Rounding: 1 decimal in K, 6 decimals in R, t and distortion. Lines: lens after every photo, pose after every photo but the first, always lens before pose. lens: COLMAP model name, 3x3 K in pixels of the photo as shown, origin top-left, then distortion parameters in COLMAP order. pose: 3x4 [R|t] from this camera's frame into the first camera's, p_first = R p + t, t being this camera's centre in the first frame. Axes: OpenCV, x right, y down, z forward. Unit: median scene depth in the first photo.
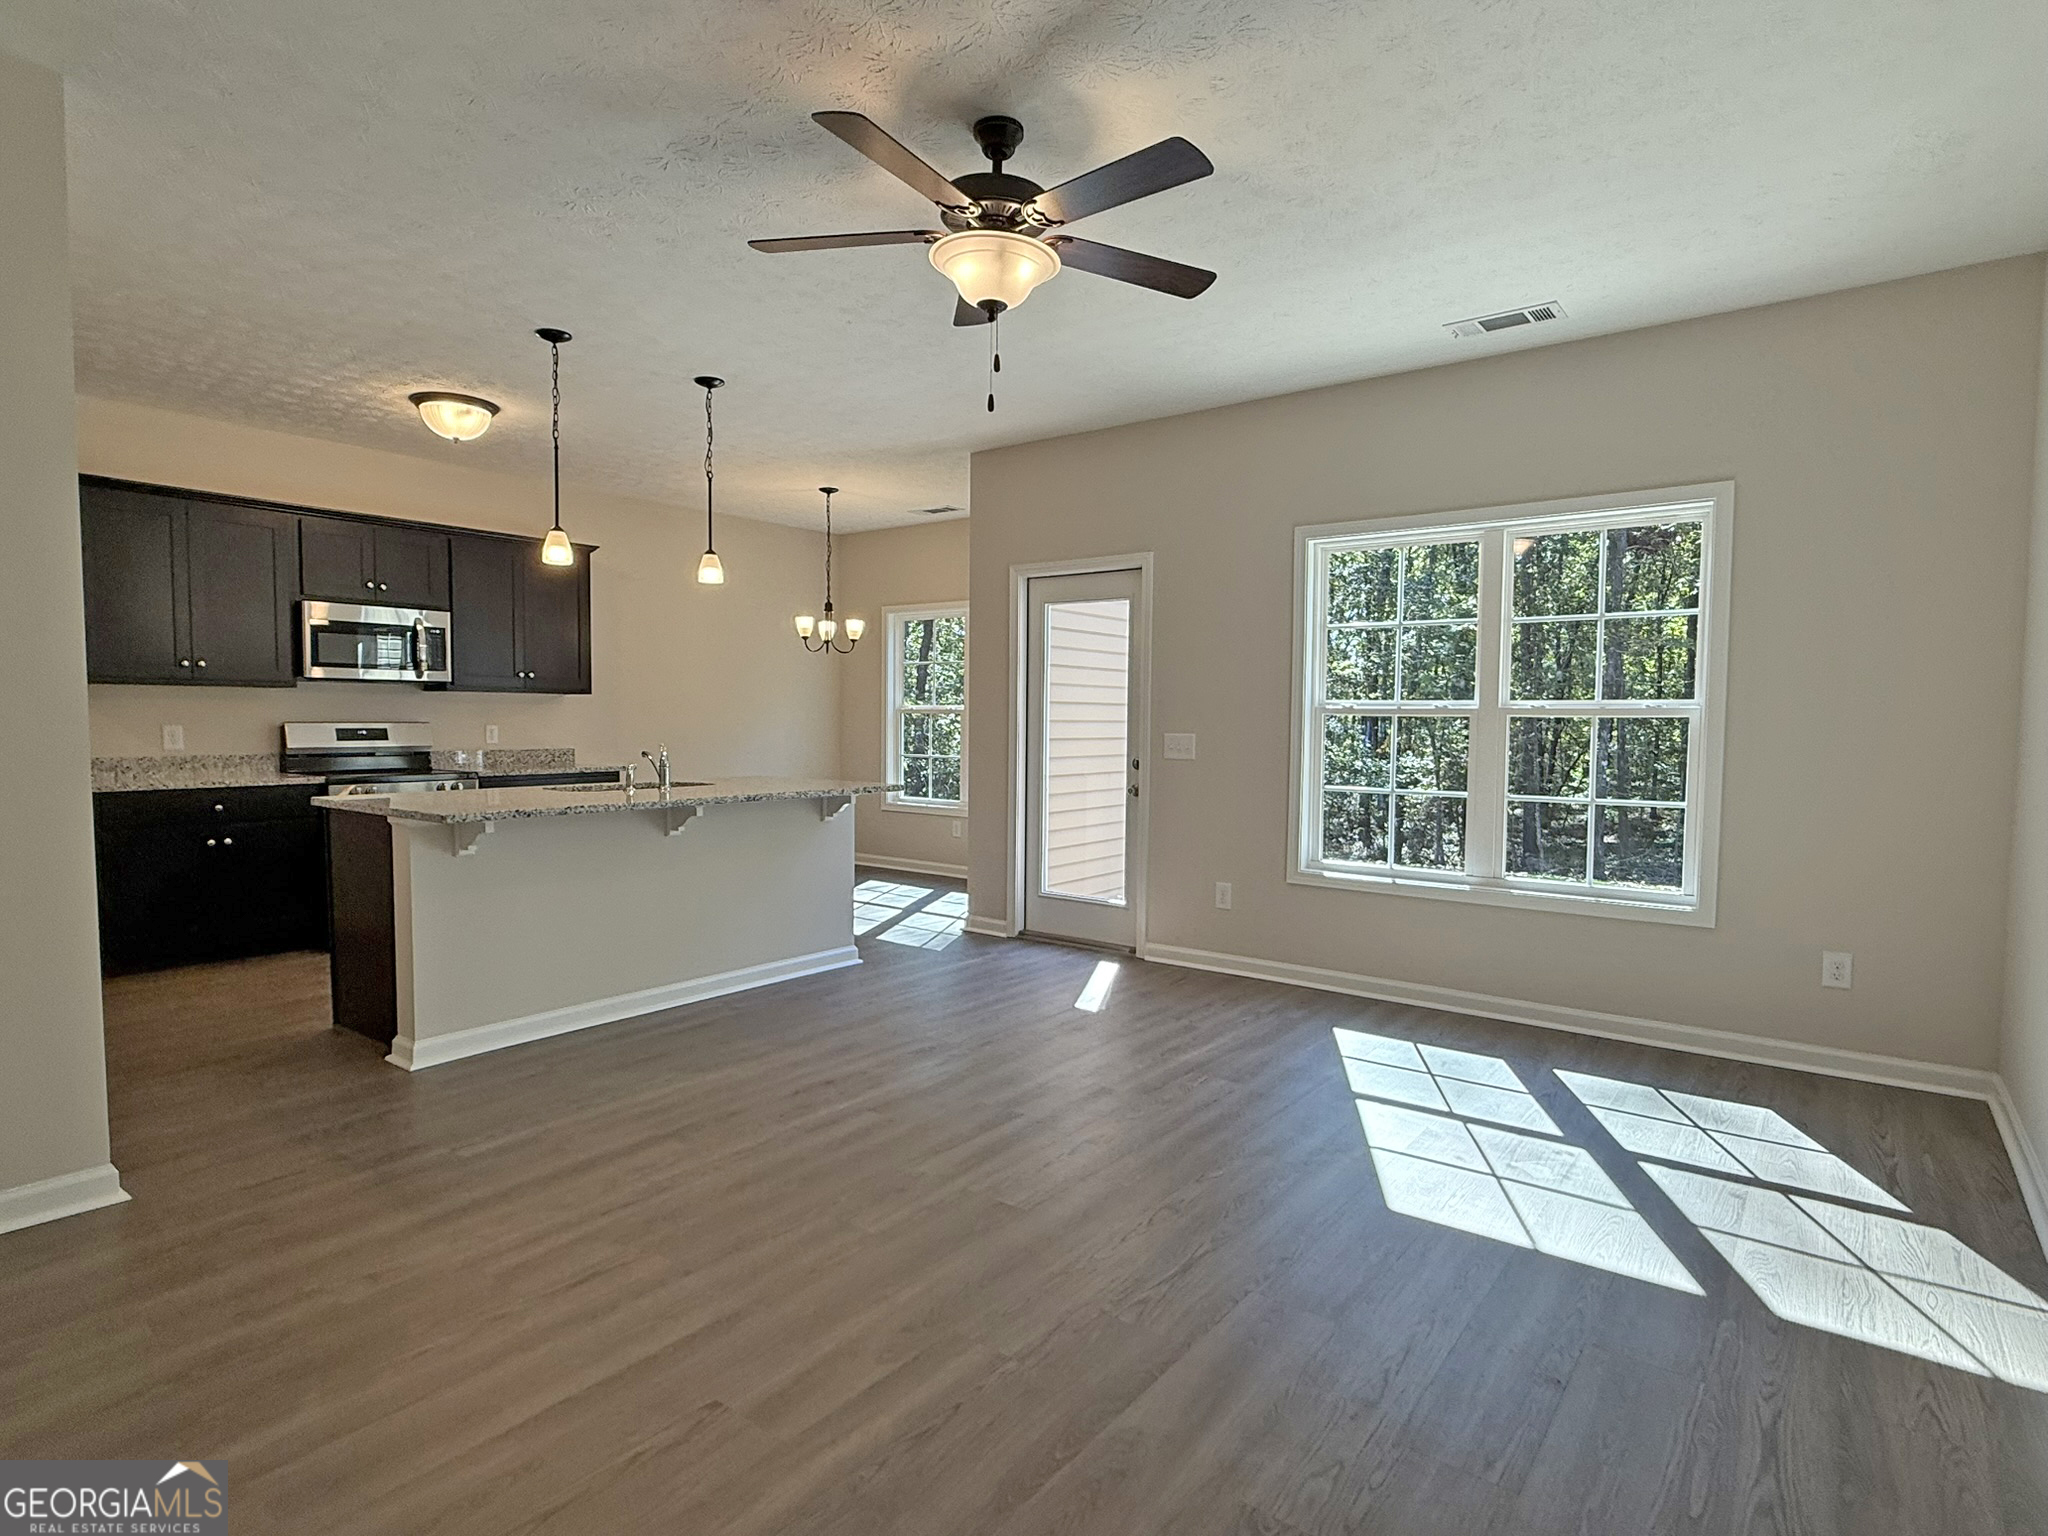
lens RADIAL K [[1075.3, 0, 1022.6], [0, 1075.3, 776.5], [0, 0, 1]] dist [0.000820, 0.000437]
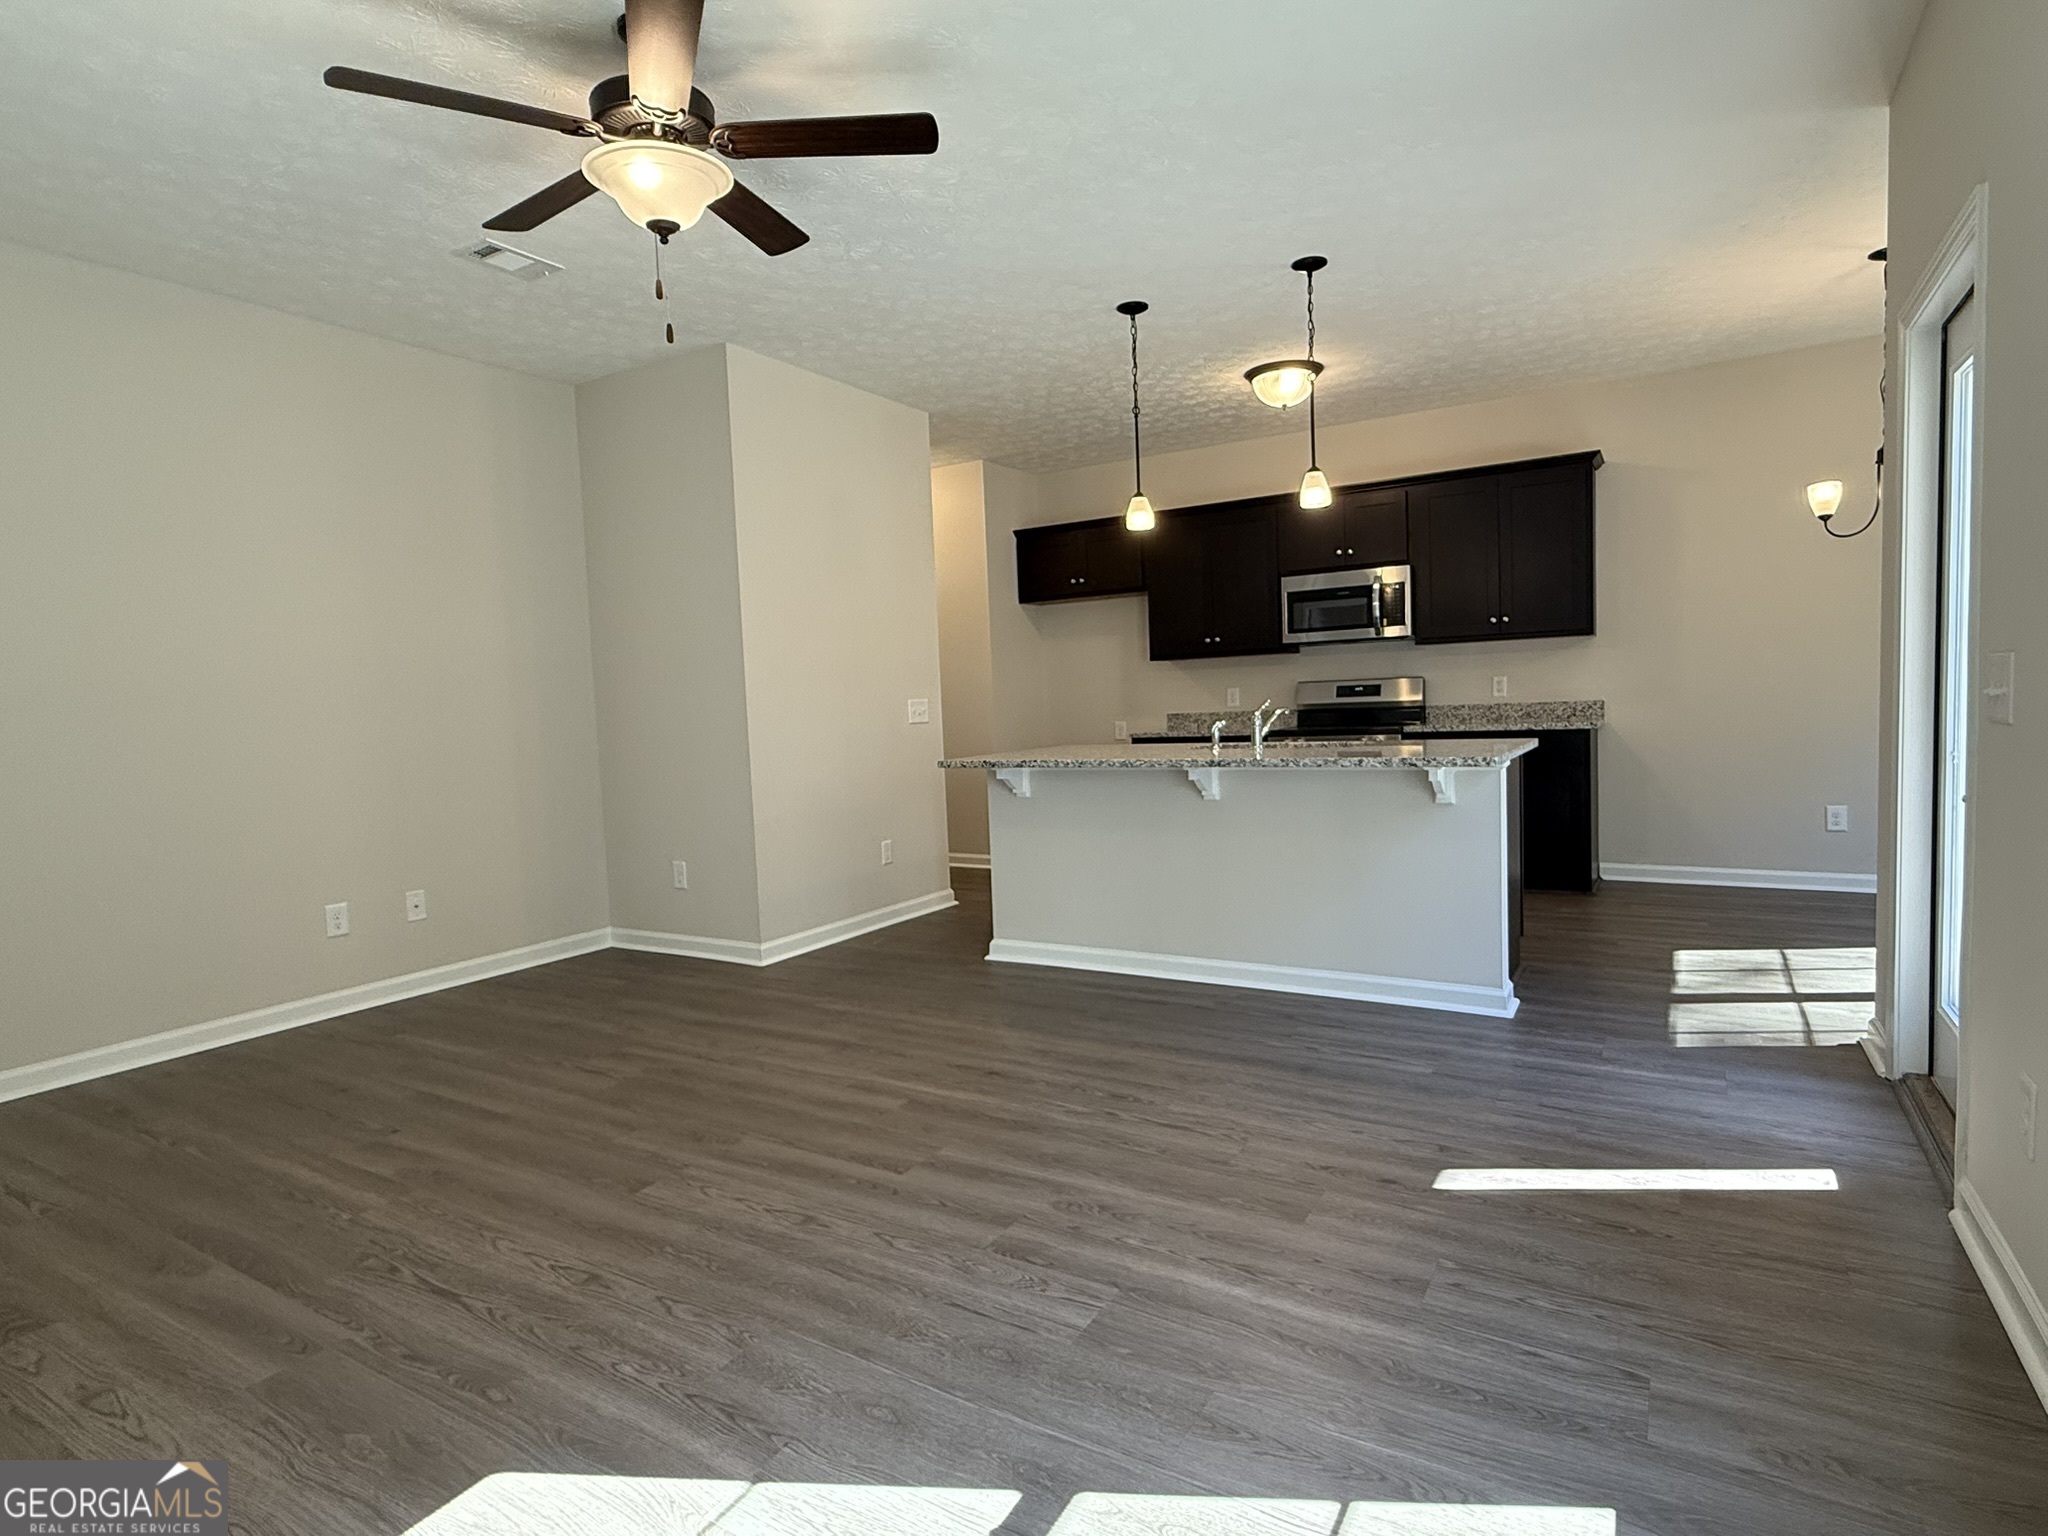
lens RADIAL K [[1075.3, 0, 1021.9], [0, 1075.3, 772.6], [0, 0, 1]] dist [0.000820, 0.000437]
pose [[0.106138, 0.057038, -0.992714, 0.768167], [-0.012230, 0.998353, 0.056054, -0.024584], [0.994276, 0.006191, 0.106660, 0.990806]]
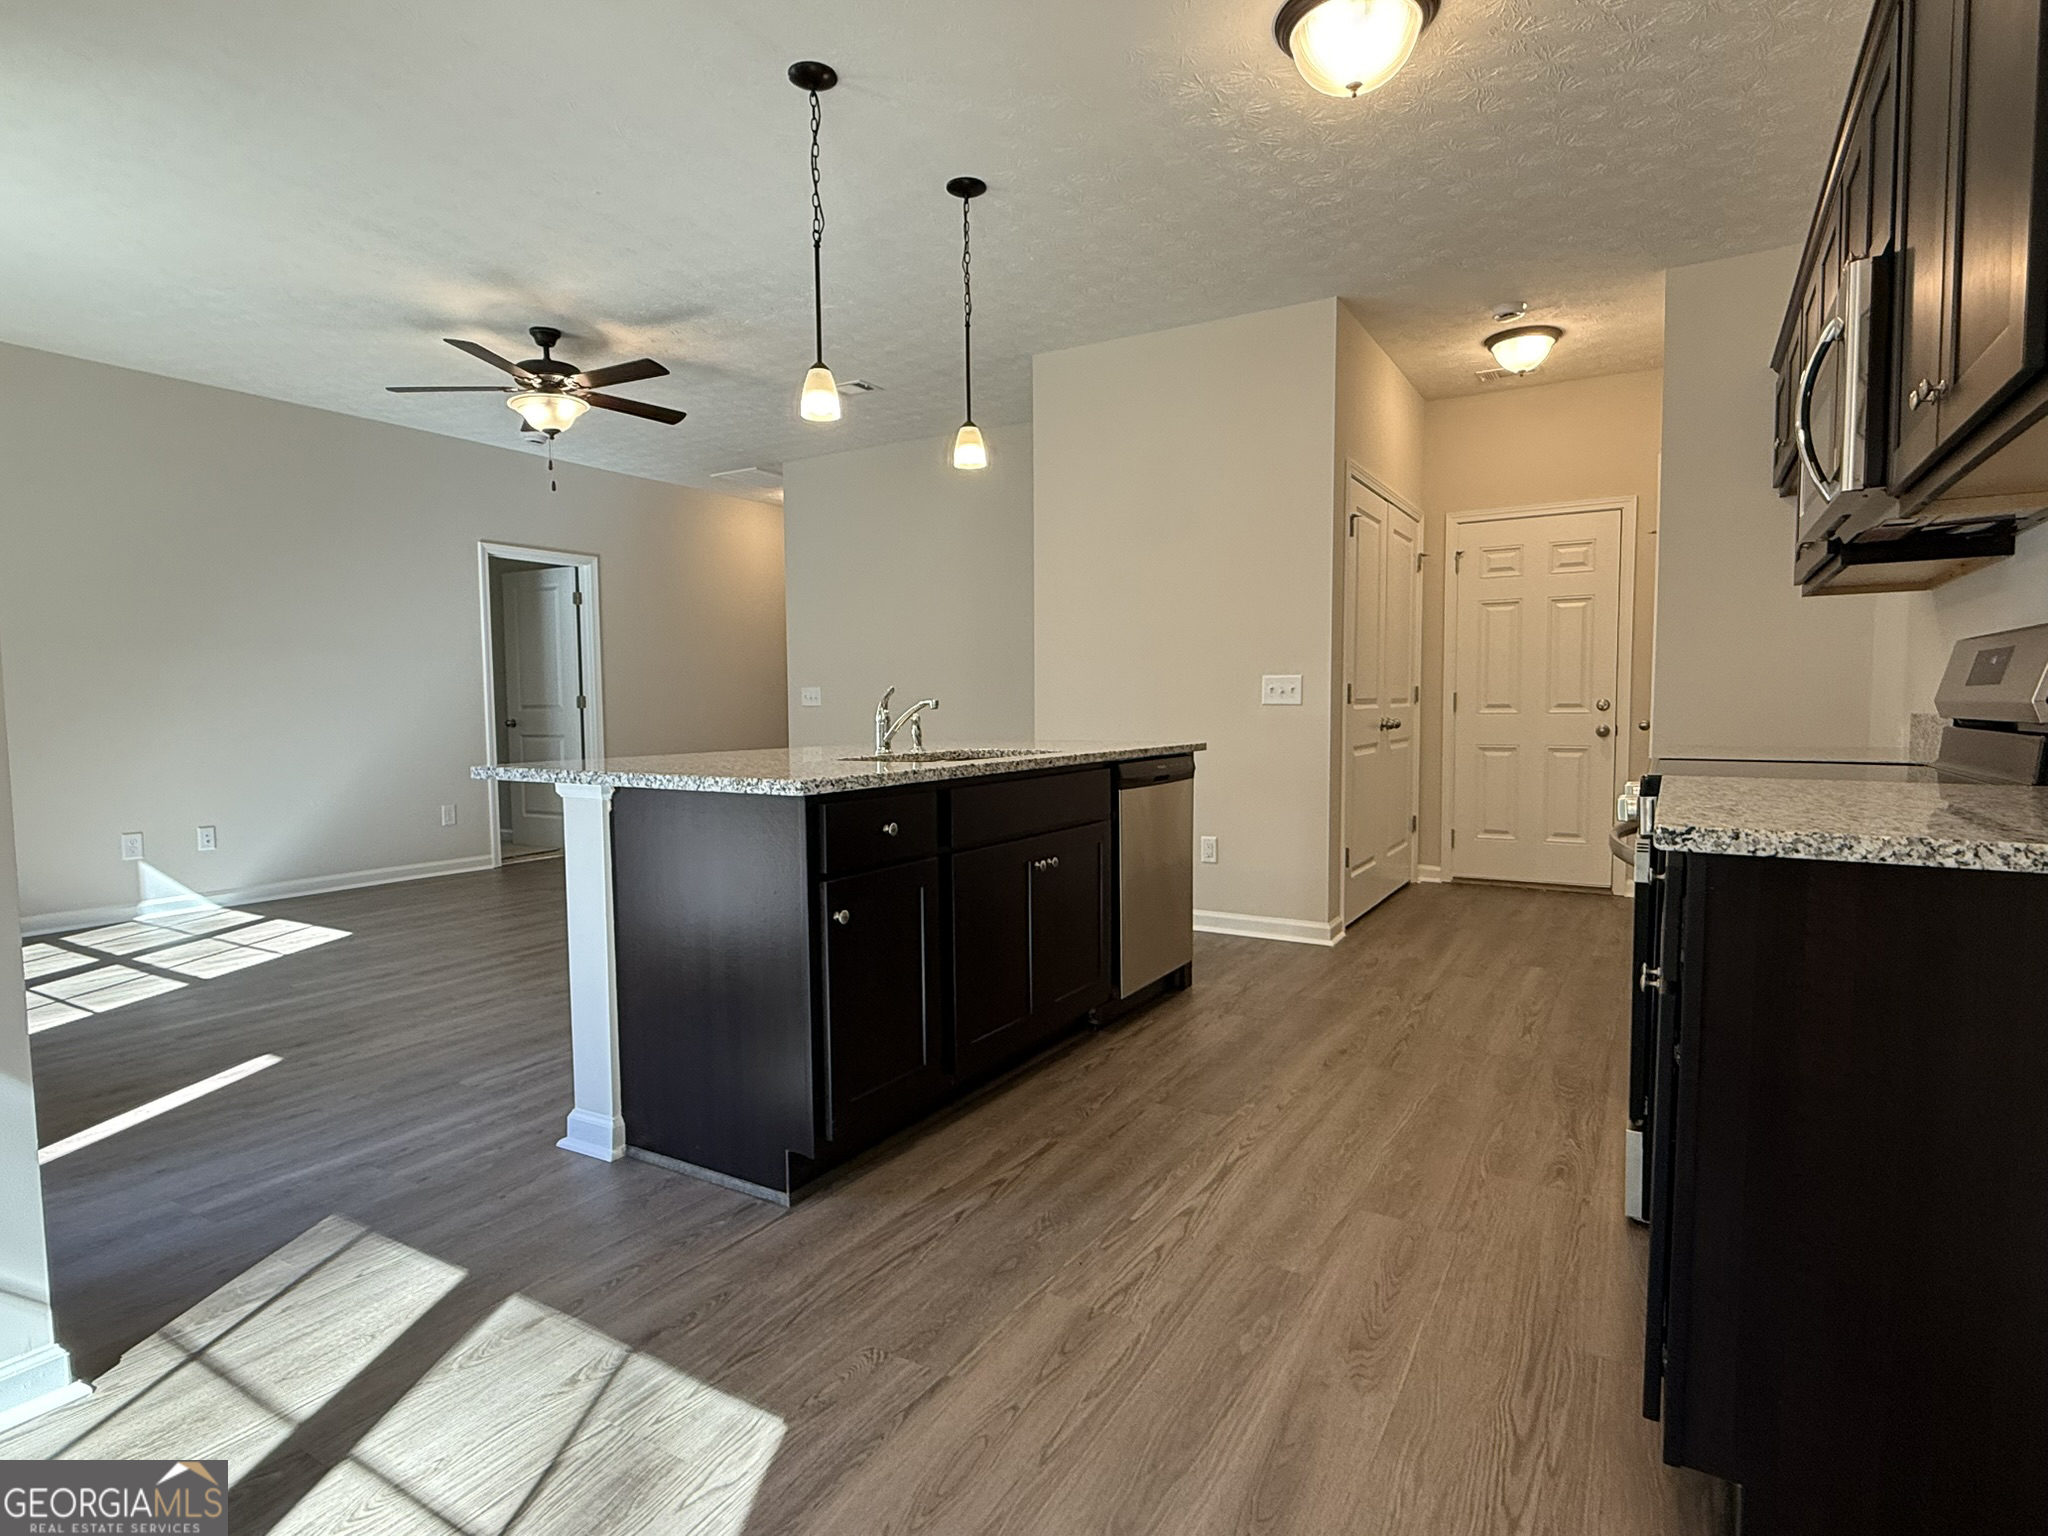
lens RADIAL K [[1075.3, 0, 1024.8], [0, 1075.3, 776.8], [0, 0, 1]] dist [0.000820, 0.000437]
pose [[-0.993447, 0.007673, -0.114036, -0.482101], [-0.006225, 0.992631, 0.121019, -0.078665], [0.114124, 0.120936, -0.986078, 2.358150]]
